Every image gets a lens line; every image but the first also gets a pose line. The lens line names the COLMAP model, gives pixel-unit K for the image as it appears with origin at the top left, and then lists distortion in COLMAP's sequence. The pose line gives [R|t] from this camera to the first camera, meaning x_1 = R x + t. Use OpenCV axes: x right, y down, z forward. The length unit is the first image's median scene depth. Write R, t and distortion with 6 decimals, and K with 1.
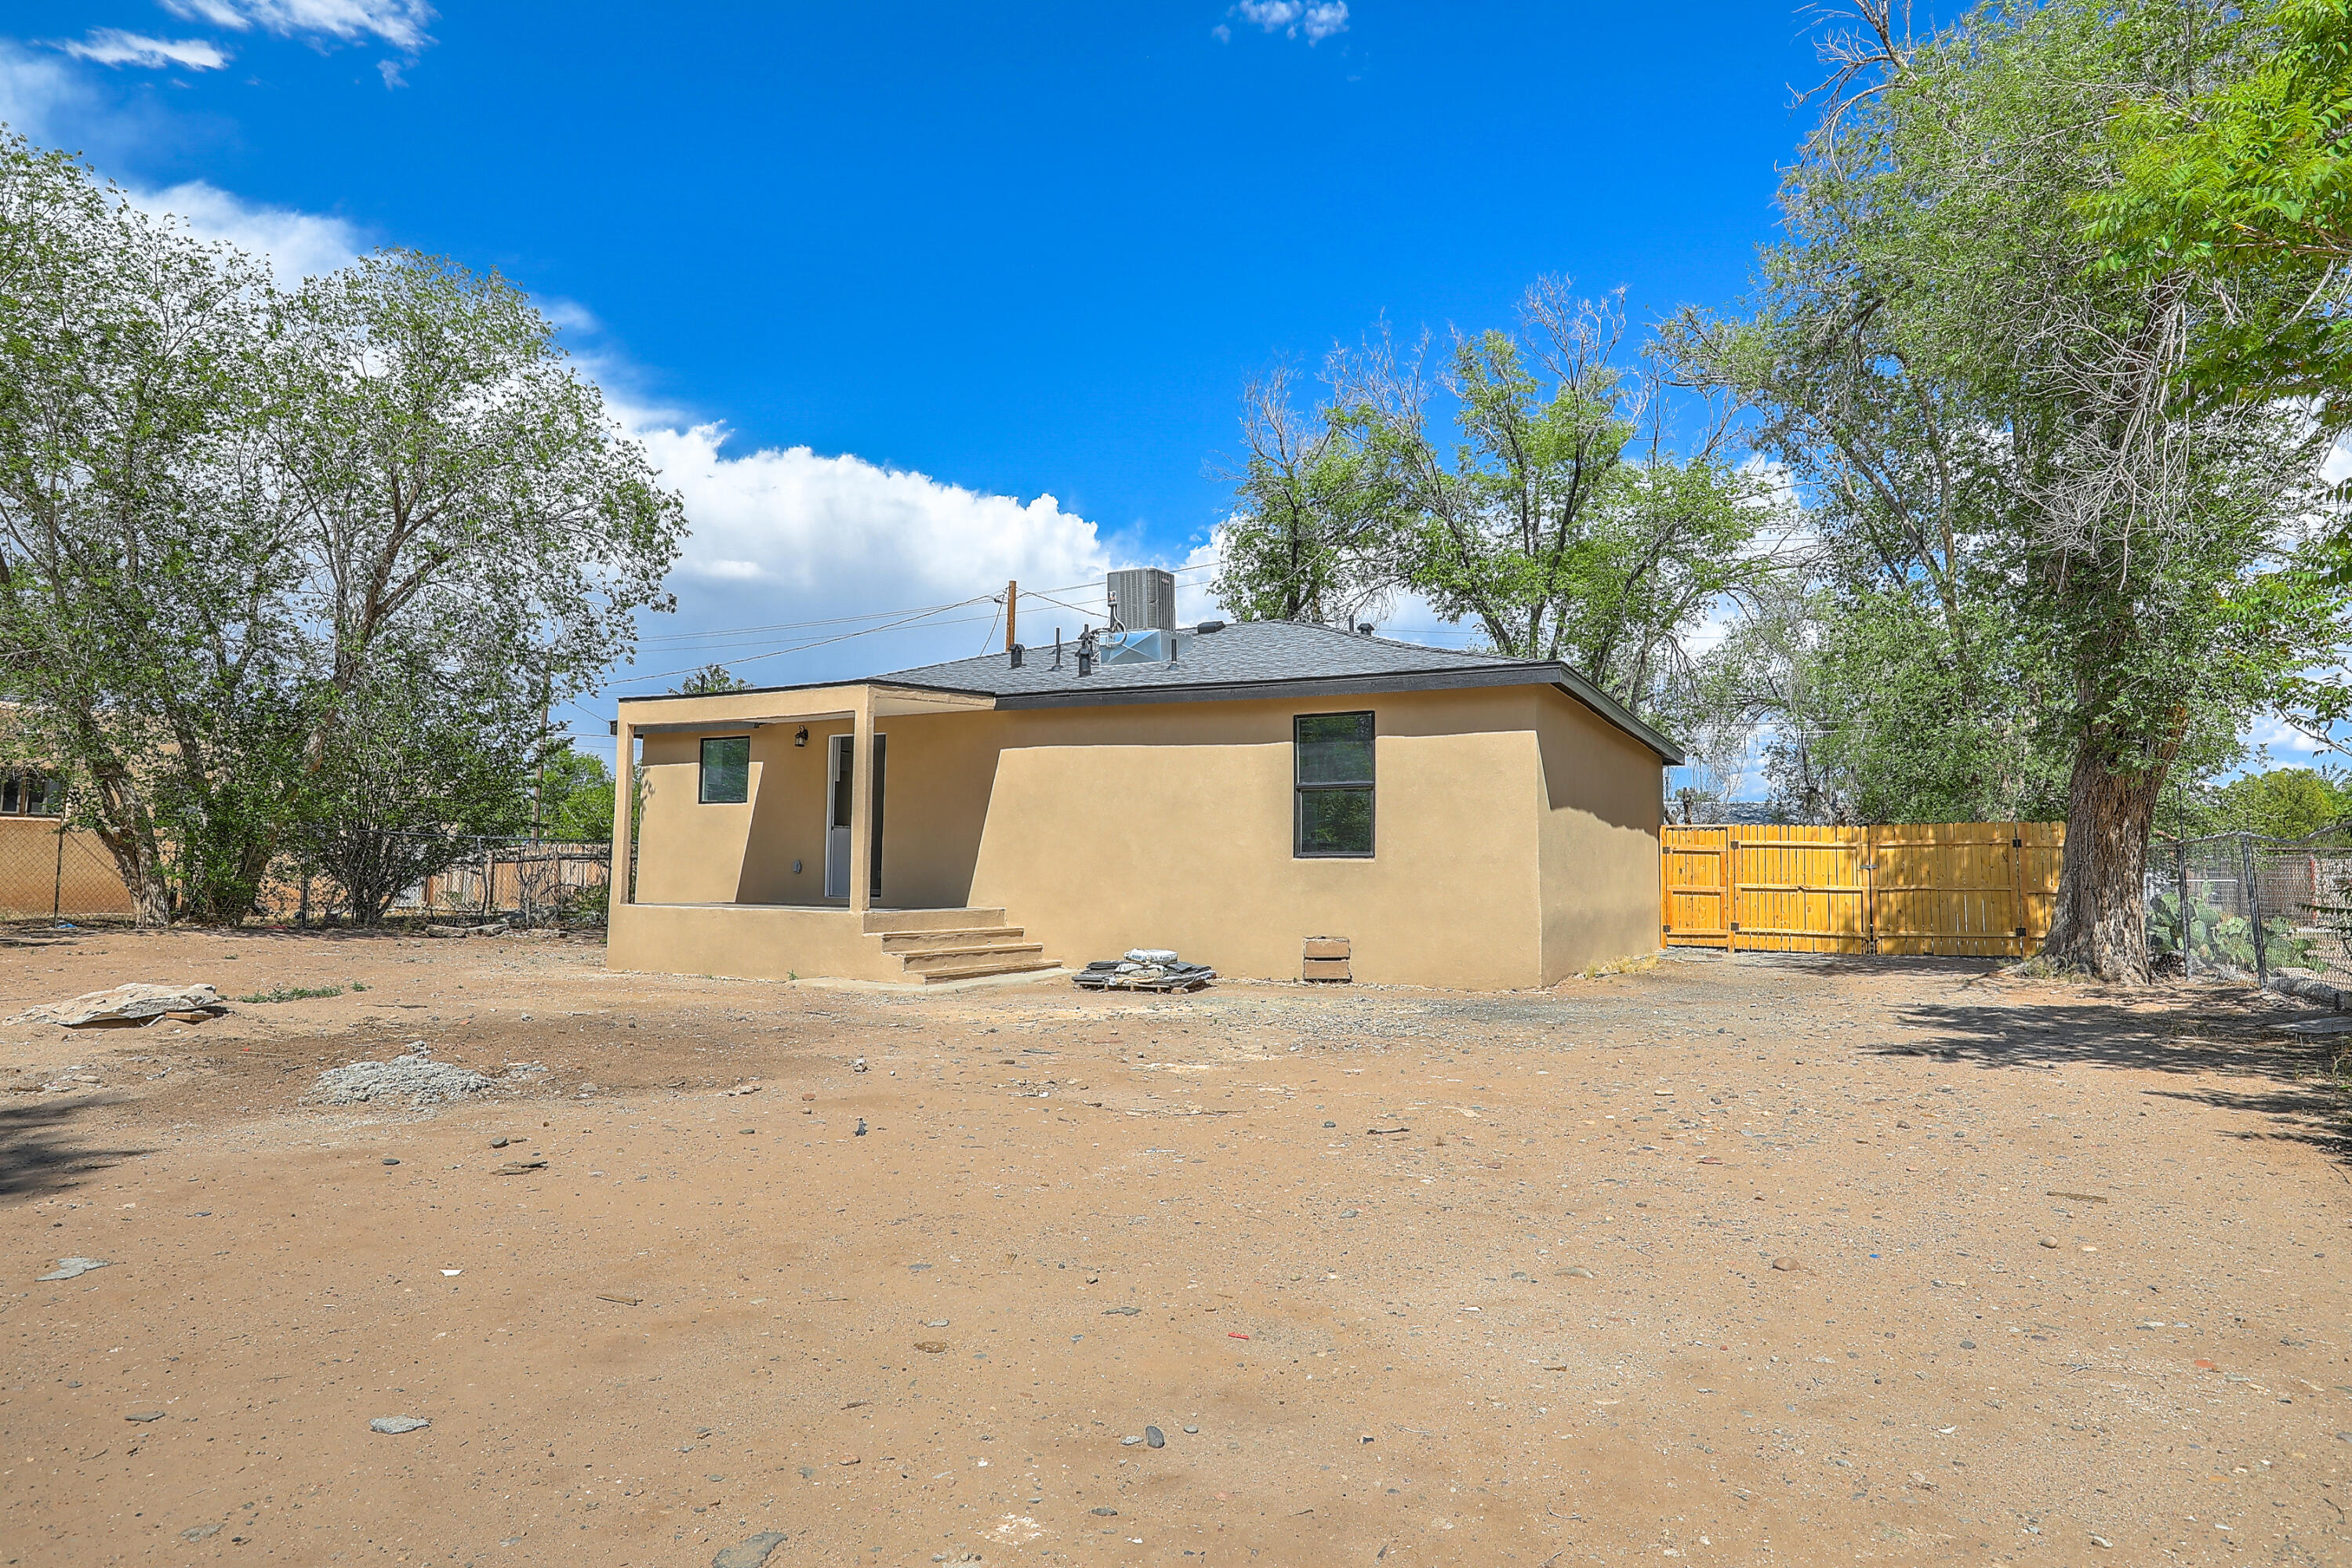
lens RADIAL K [[1414.7, 0, 1176.0], [0, 1414.7, 784.0], [0, 0, 1]] dist [-0.029409, 0.000357]
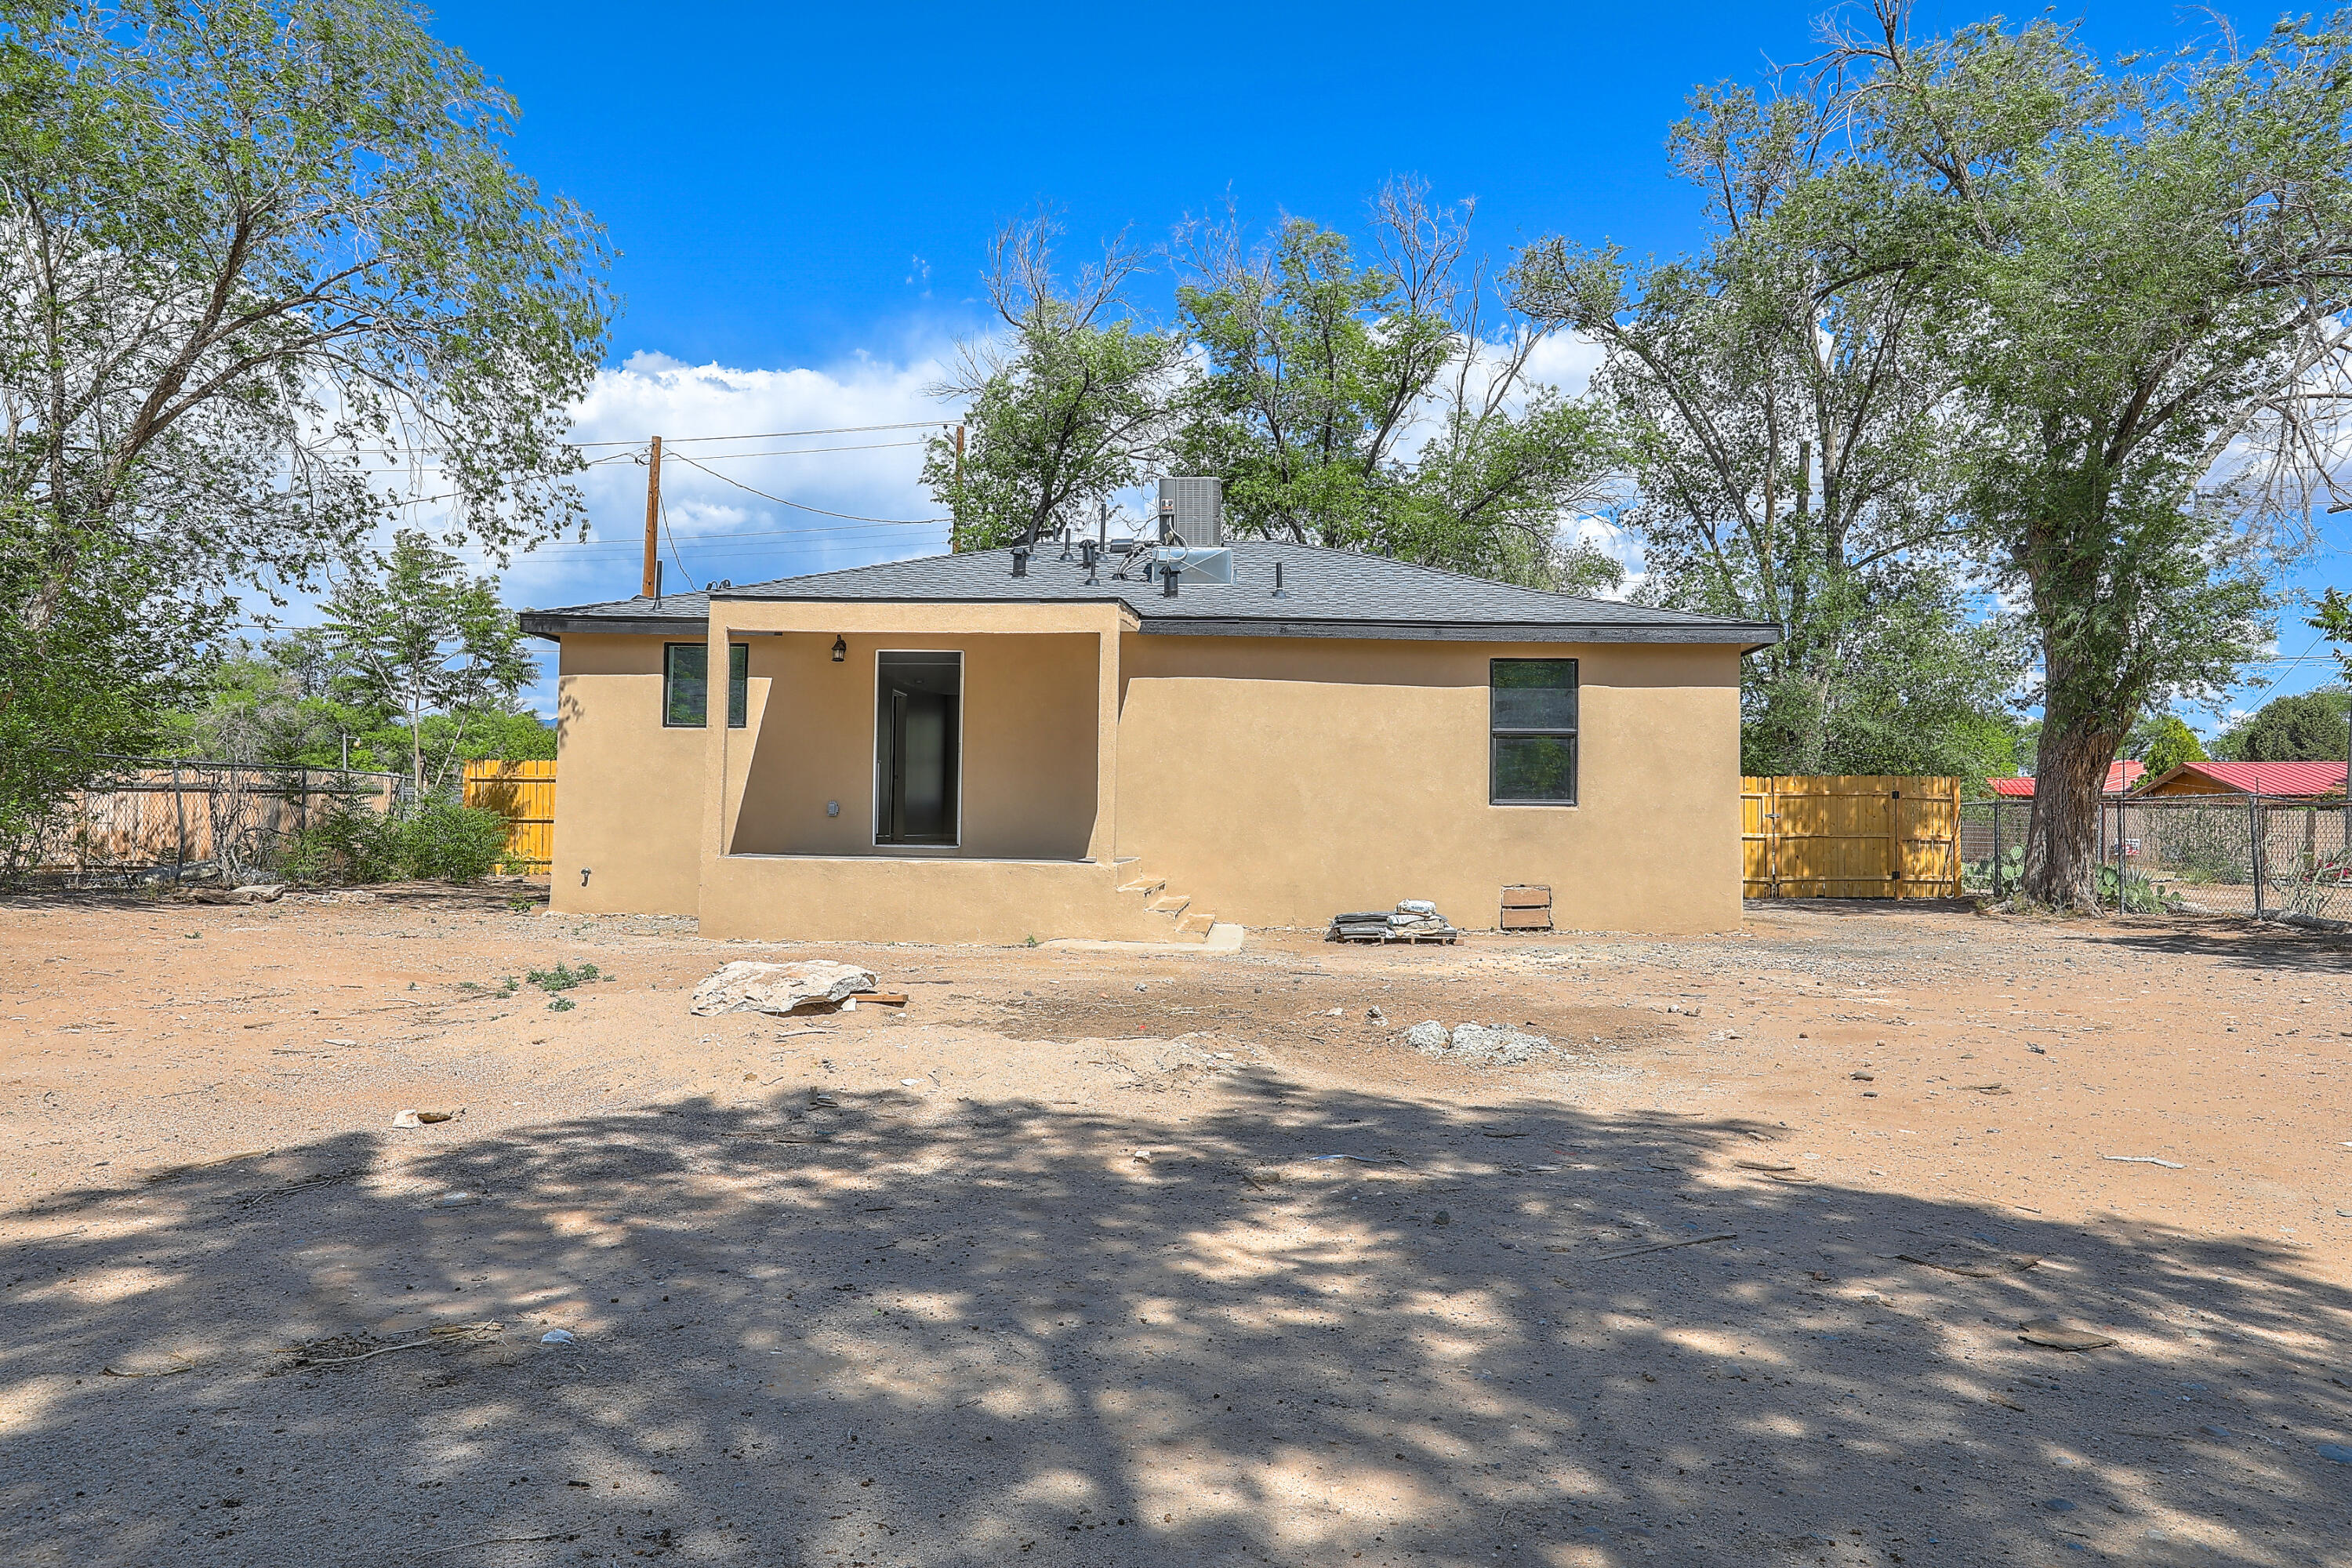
lens RADIAL K [[1763.8, 0, 1176.0], [0, 1763.8, 786.8], [0, 0, 1]] dist [-0.006752, -0.000772]
pose [[0.904155, 0.011729, 0.427044, -0.632313], [-0.032655, 0.998596, 0.041713, -0.004270], [-0.425955, -0.051660, 0.903268, -0.007288]]
